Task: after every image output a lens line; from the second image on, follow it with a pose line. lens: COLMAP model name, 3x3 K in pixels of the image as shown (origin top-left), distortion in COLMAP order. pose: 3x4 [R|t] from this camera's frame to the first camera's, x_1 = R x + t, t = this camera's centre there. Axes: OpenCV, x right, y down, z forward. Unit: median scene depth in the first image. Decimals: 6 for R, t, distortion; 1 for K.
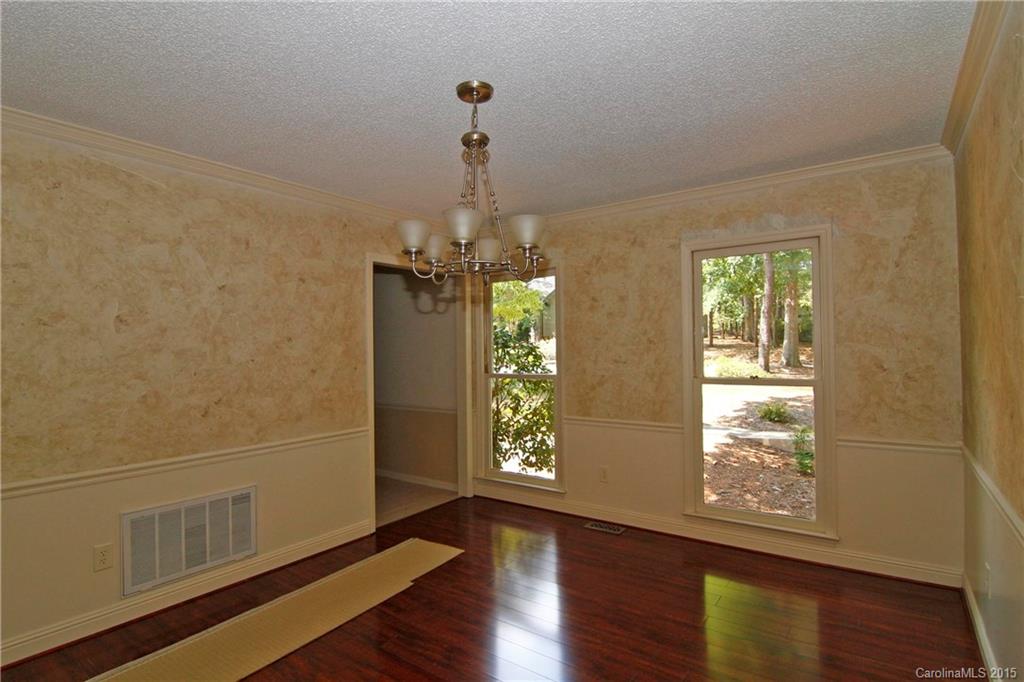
lens RADIAL K [[521.8, 0, 512.0], [0, 521.8, 341.0], [0, 0, 1]] dist [-0.001113, -0.000304]
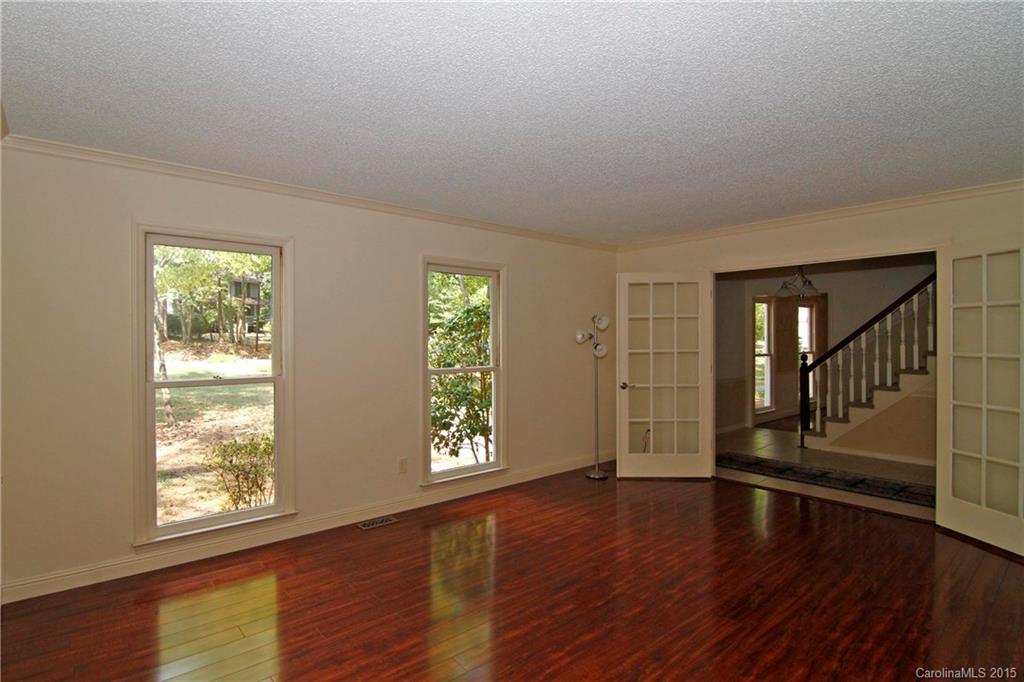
lens RADIAL K [[521.8, 0, 512.0], [0, 521.8, 341.0], [0, 0, 1]] dist [-0.001113, -0.000304]
pose [[0.237001, 0.013713, 0.971413, -0.597082], [-0.015560, 0.999826, -0.010318, 0.012261], [-0.971385, -0.012670, 0.237173, 0.417755]]
